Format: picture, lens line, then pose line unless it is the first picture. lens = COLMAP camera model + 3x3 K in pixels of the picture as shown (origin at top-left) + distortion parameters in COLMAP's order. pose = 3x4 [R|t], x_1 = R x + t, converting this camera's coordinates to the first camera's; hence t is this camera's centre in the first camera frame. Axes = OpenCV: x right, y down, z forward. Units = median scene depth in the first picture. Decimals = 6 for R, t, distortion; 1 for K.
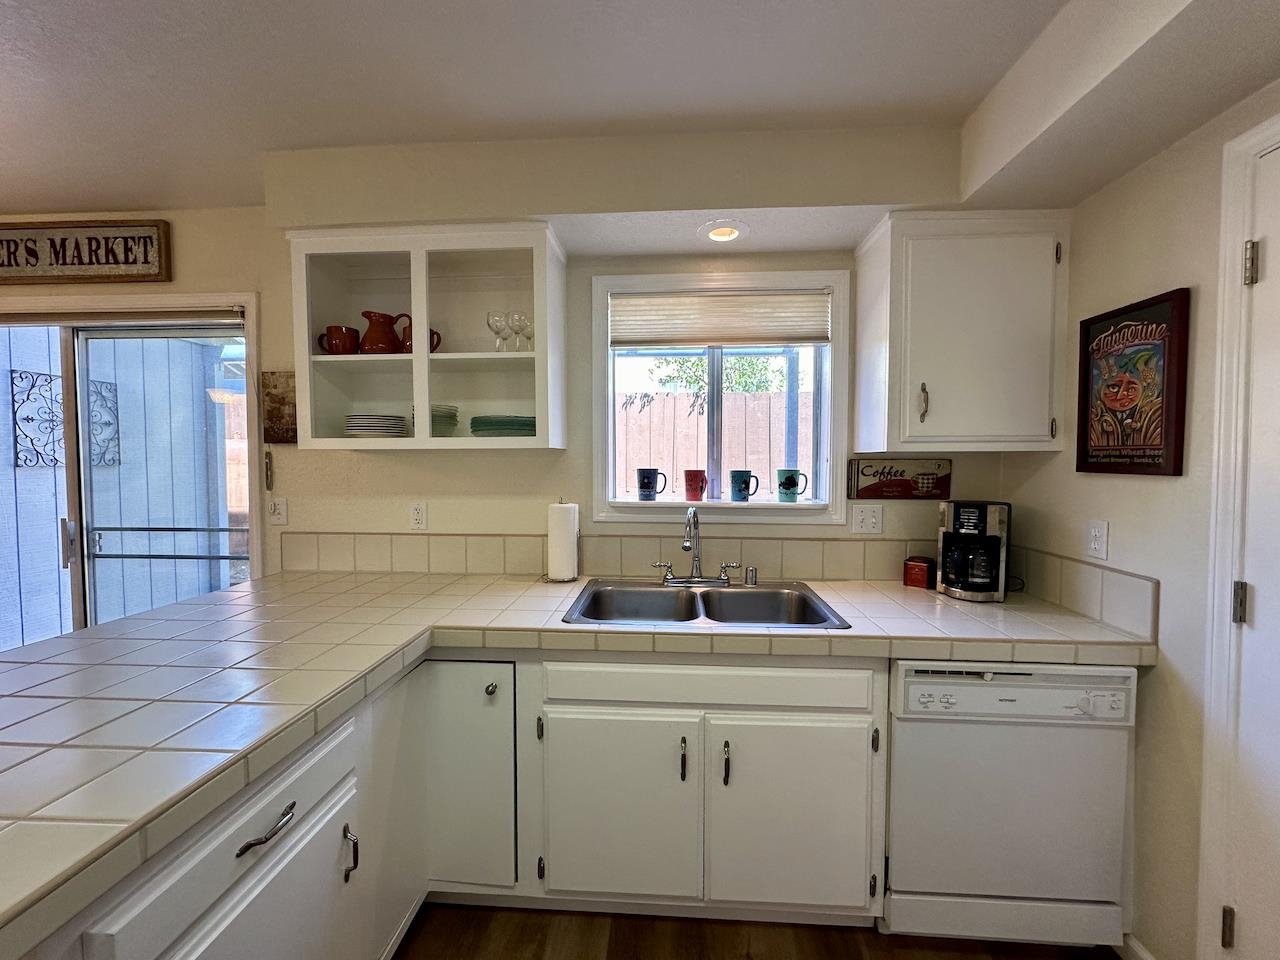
lens RADIAL K [[508.7, 0, 641.4], [0, 508.7, 479.0], [0, 0, 1]] dist [-0.002061, 0.000087]
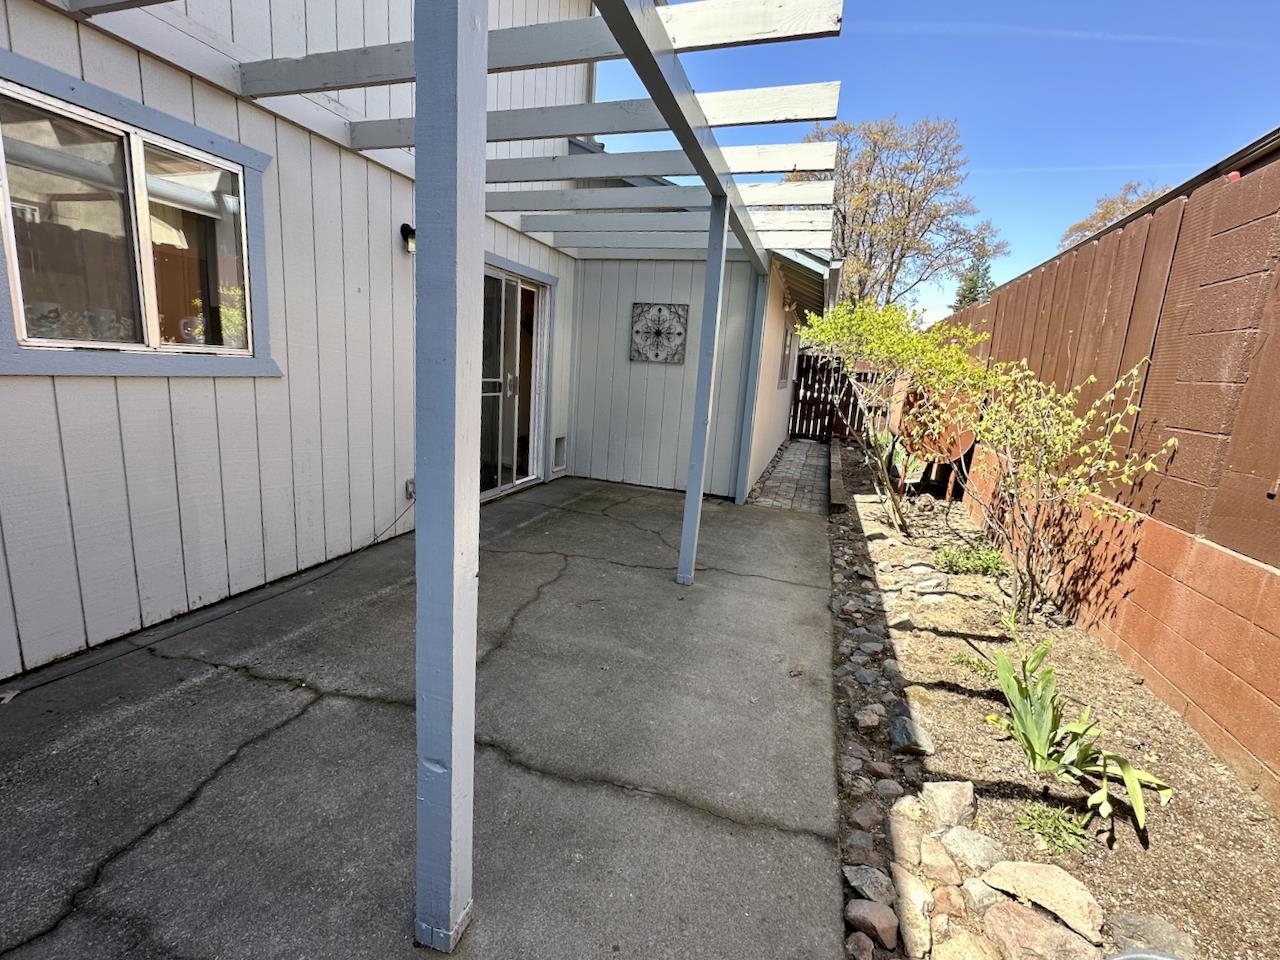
lens RADIAL K [[574.6, 0, 644.1], [0, 574.6, 478.4], [0, 0, 1]] dist [-0.000677, 0.000095]
pose [[-0.242026, 0.167191, -0.955757, 1.159584], [-0.105236, 0.974708, 0.197155, -0.035150], [0.964546, 0.148296, -0.218310, 2.478993]]
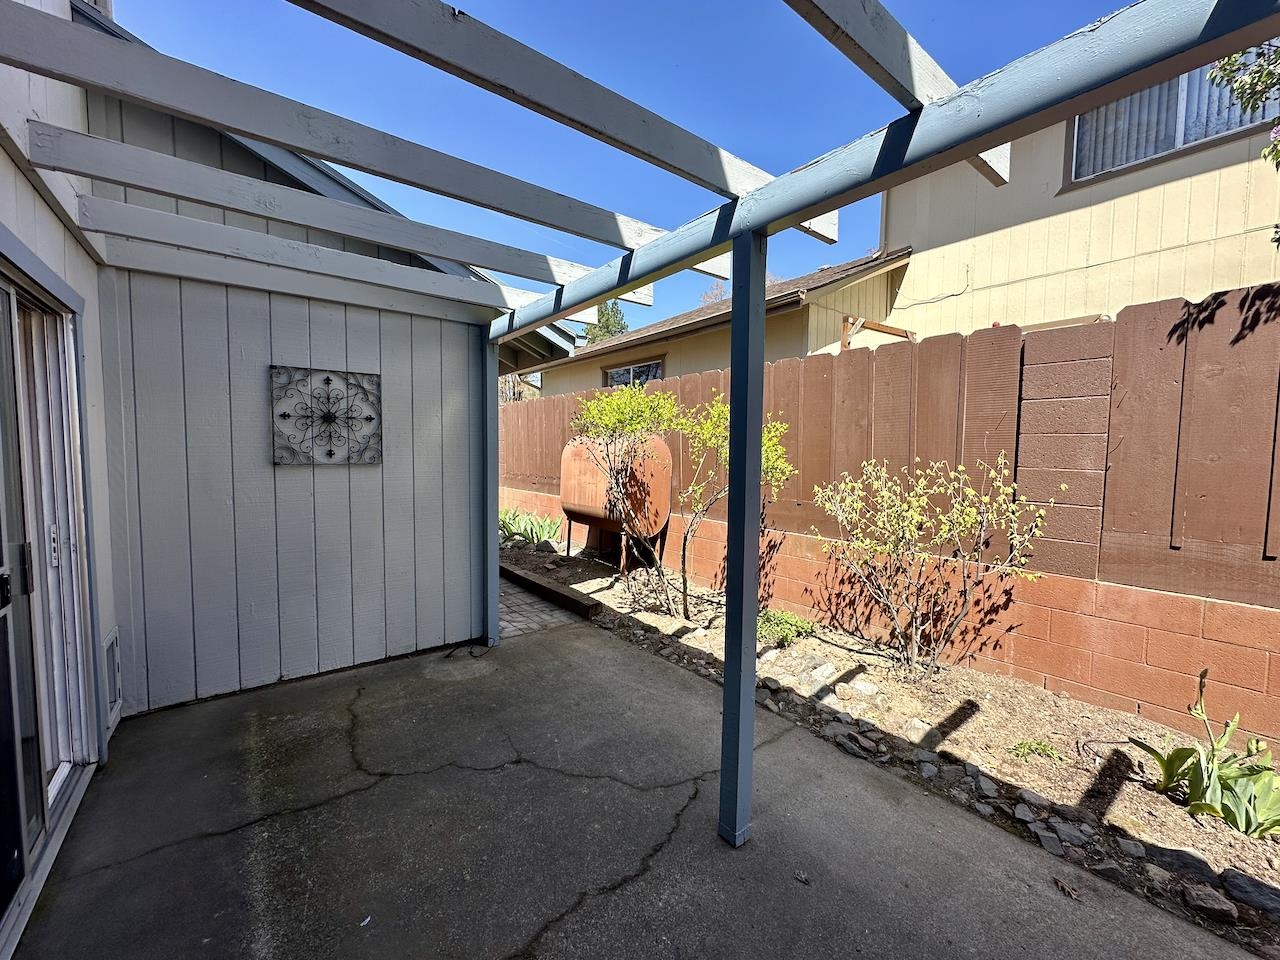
lens RADIAL K [[508.7, 0, 641.4], [0, 508.7, 479.0], [0, 0, 1]] dist [-0.002061, 0.000087]
pose [[0.666551, 0.050203, -0.743767, -0.039691], [-0.037411, 0.998725, 0.033885, -0.091493], [0.744520, 0.005238, 0.667580, 1.406485]]
